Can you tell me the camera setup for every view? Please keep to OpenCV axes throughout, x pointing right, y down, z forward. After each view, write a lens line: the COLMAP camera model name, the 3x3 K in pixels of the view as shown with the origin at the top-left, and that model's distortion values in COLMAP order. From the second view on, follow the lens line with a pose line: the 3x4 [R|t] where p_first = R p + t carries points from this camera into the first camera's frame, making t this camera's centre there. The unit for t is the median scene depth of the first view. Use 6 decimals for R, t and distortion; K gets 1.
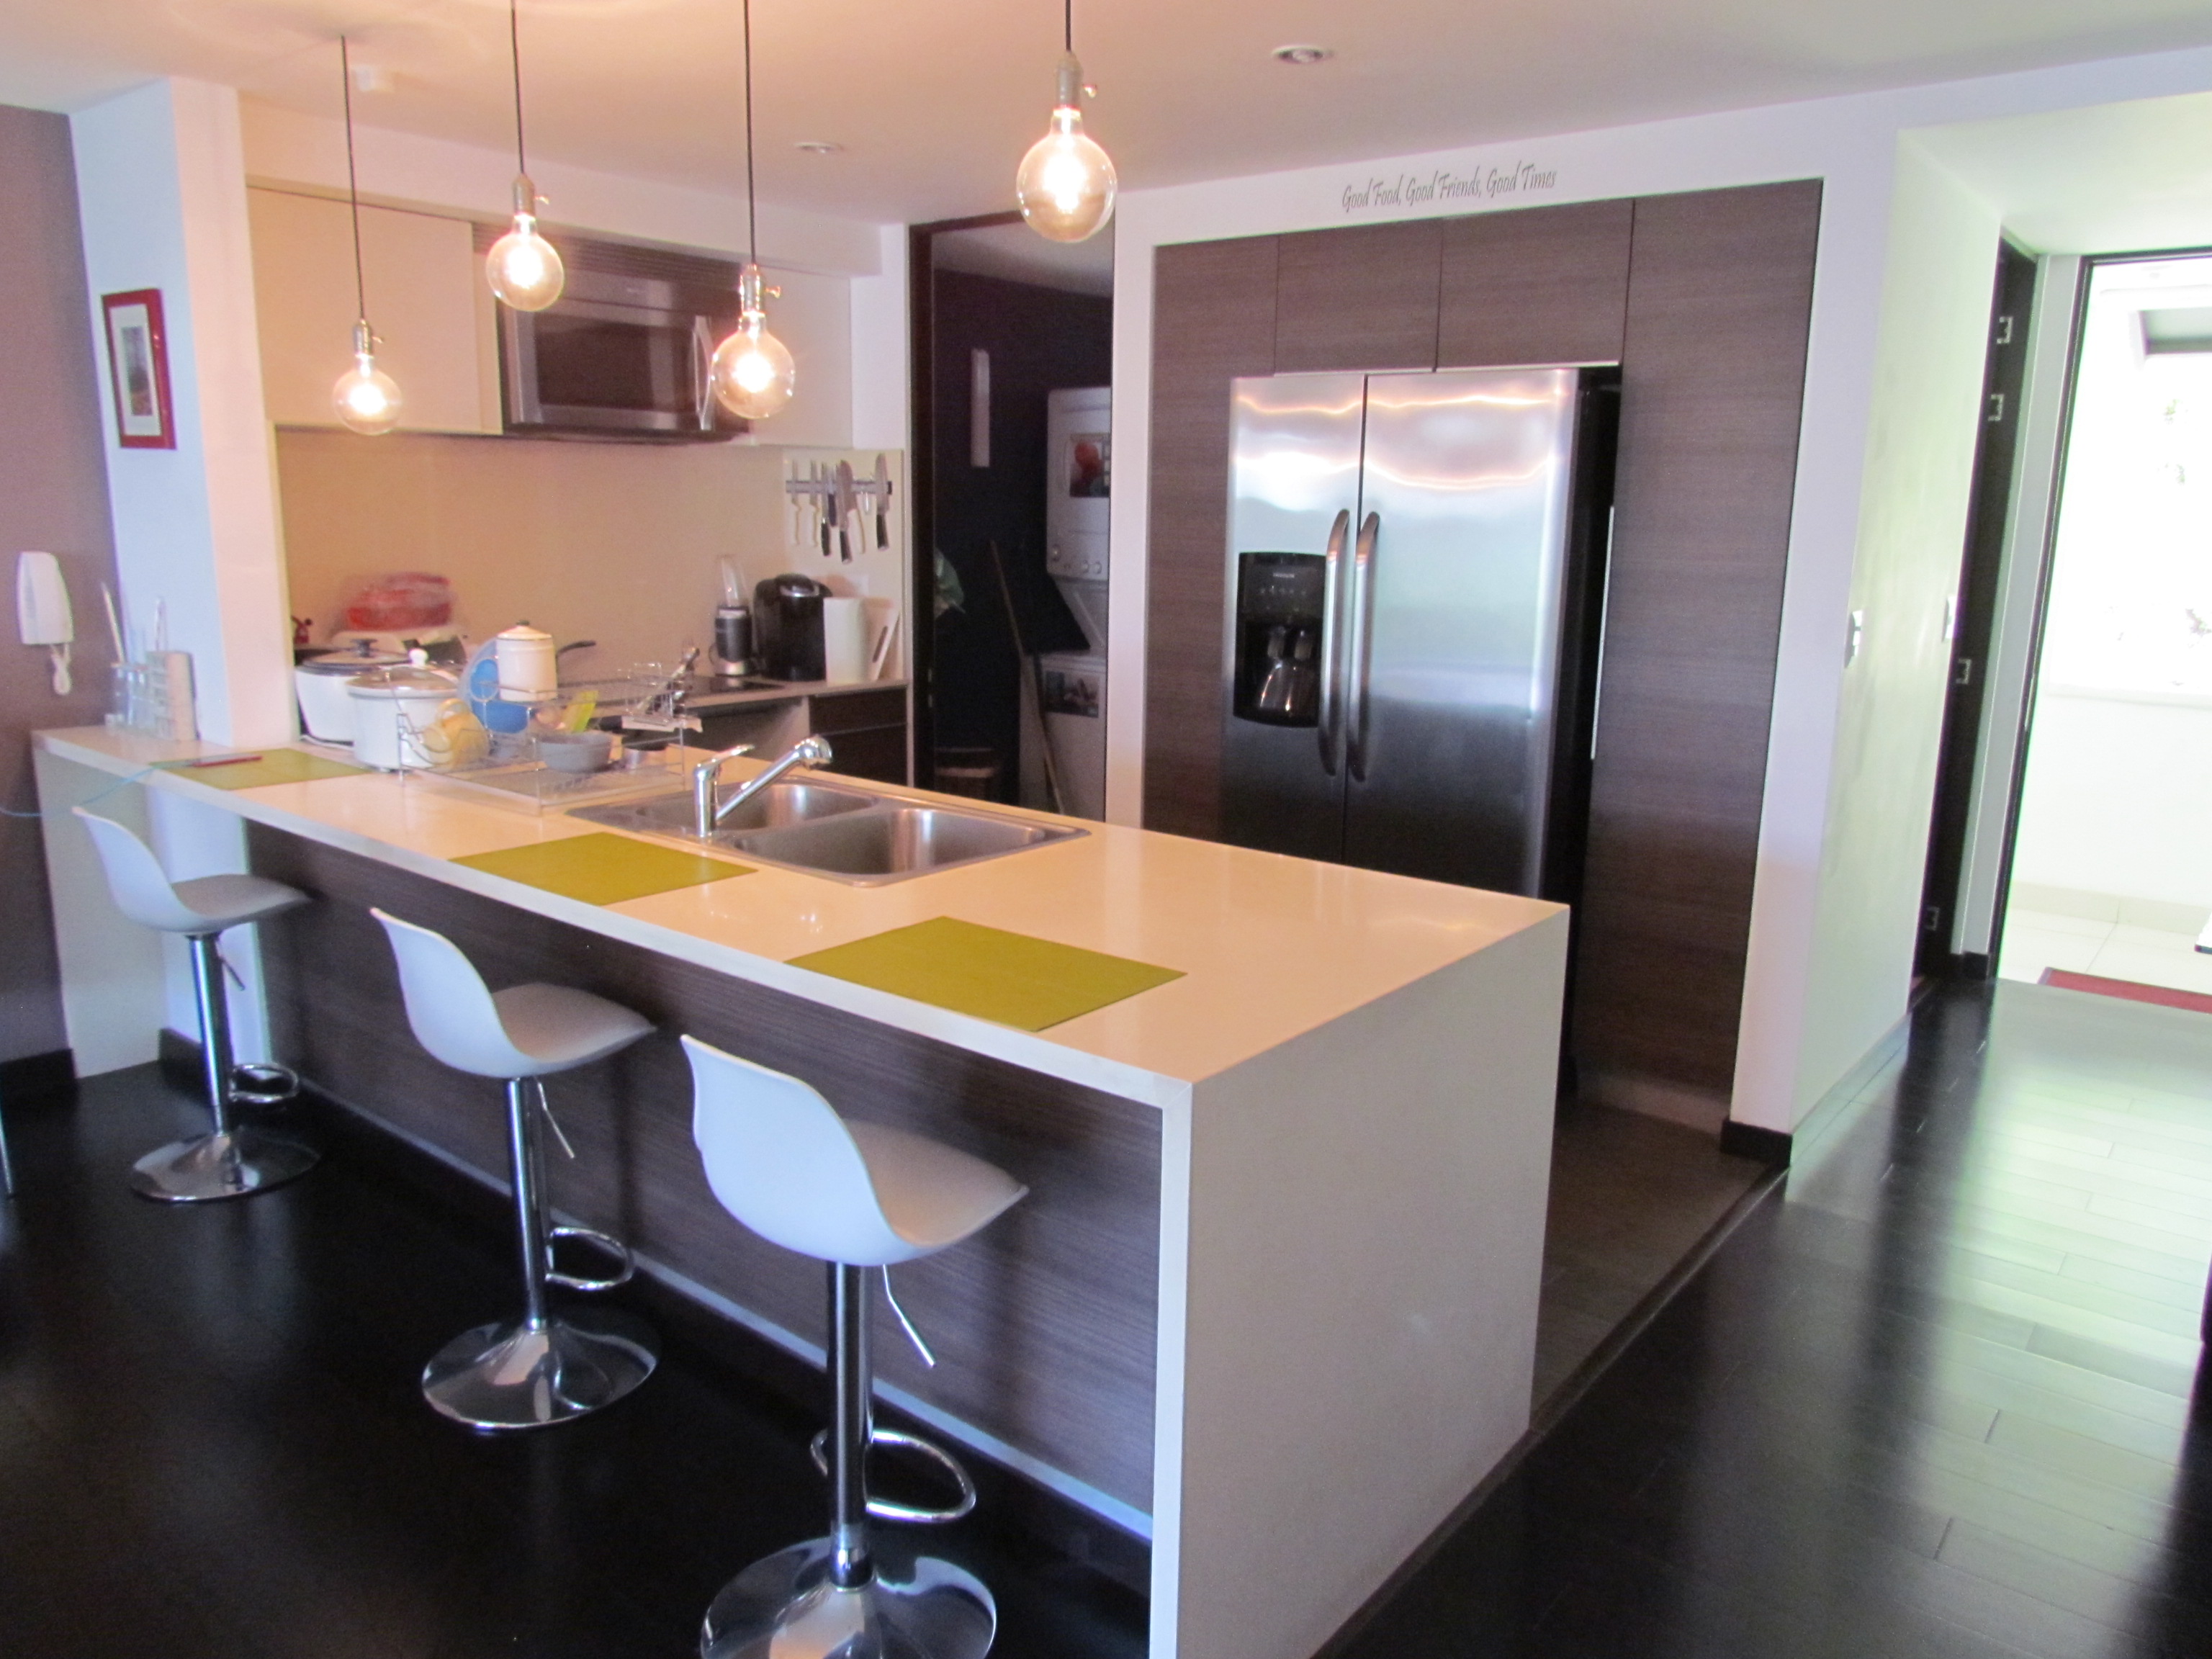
lens RADIAL K [[1557.8, 0, 1106.0], [0, 1557.8, 829.5], [0, 0, 1]] dist [-0.002478, 0.001111]
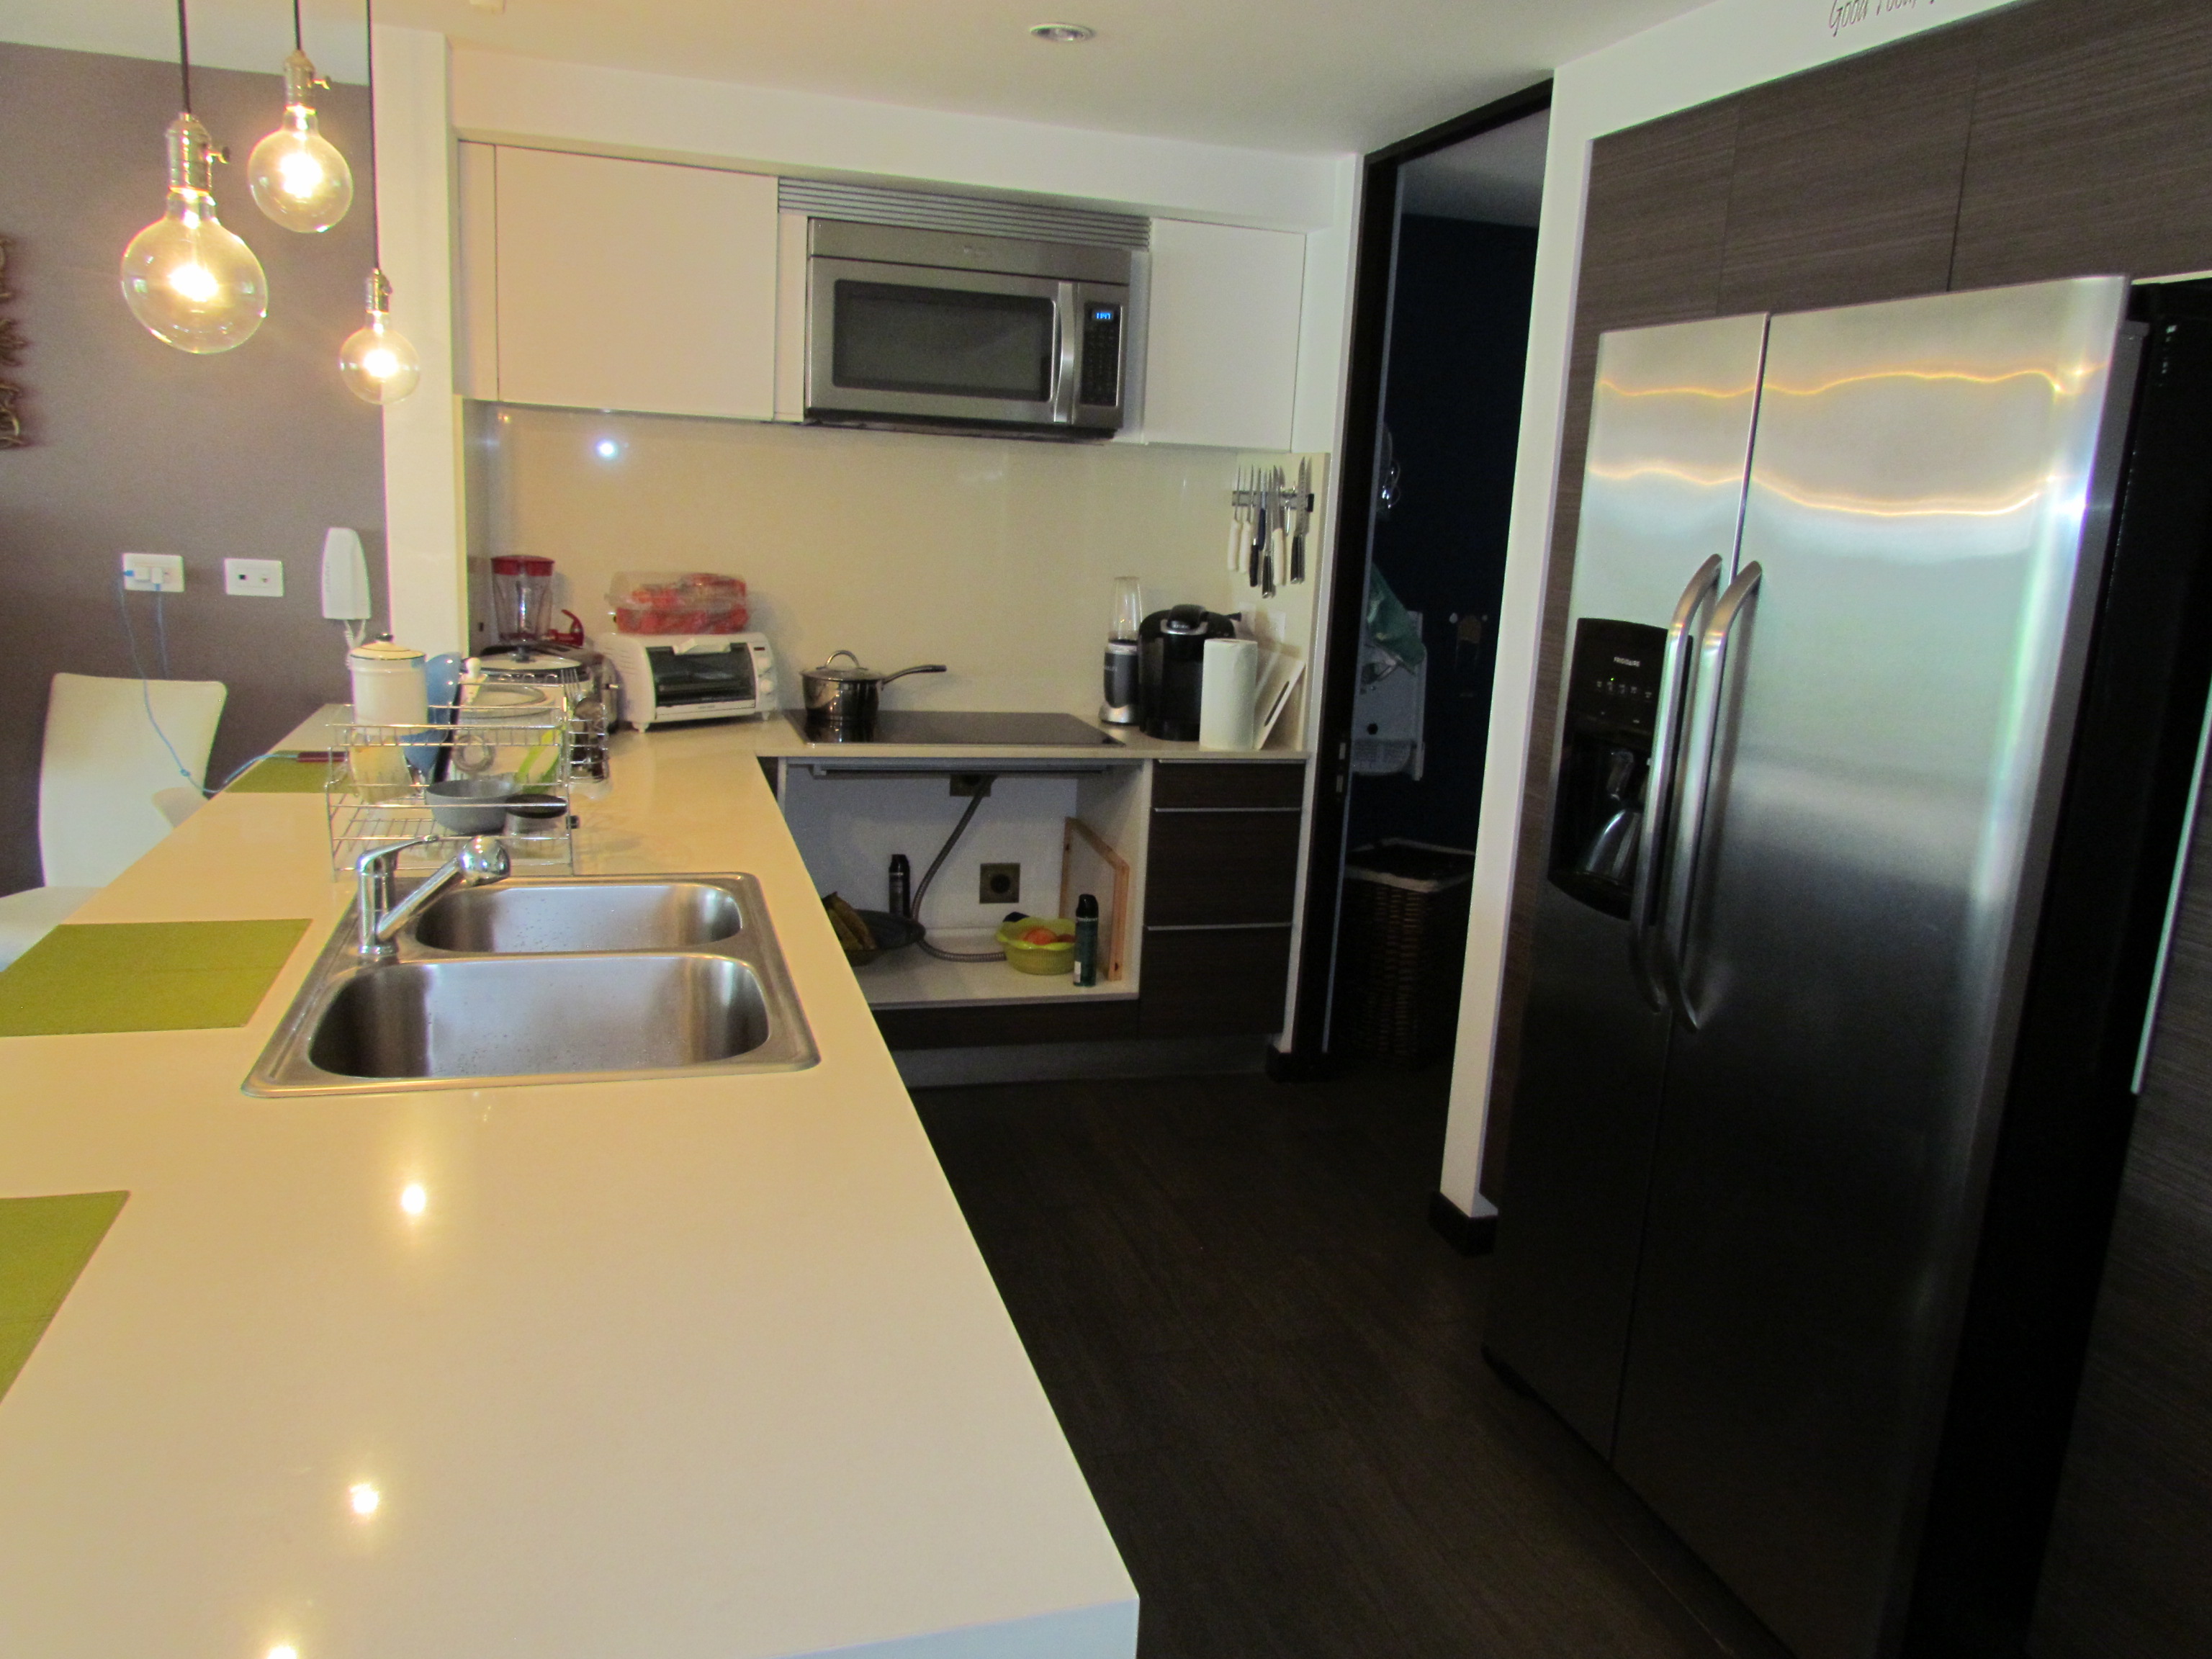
lens RADIAL K [[1589.4, 0, 1106.0], [0, 1589.4, 829.5], [0, 0, 1]] dist [-0.003555, -0.000658]
pose [[0.830820, 0.145185, -0.537271, 0.226212], [-0.156177, 0.987405, 0.025314, -0.066865], [0.534179, 0.062878, 0.843030, 0.307075]]
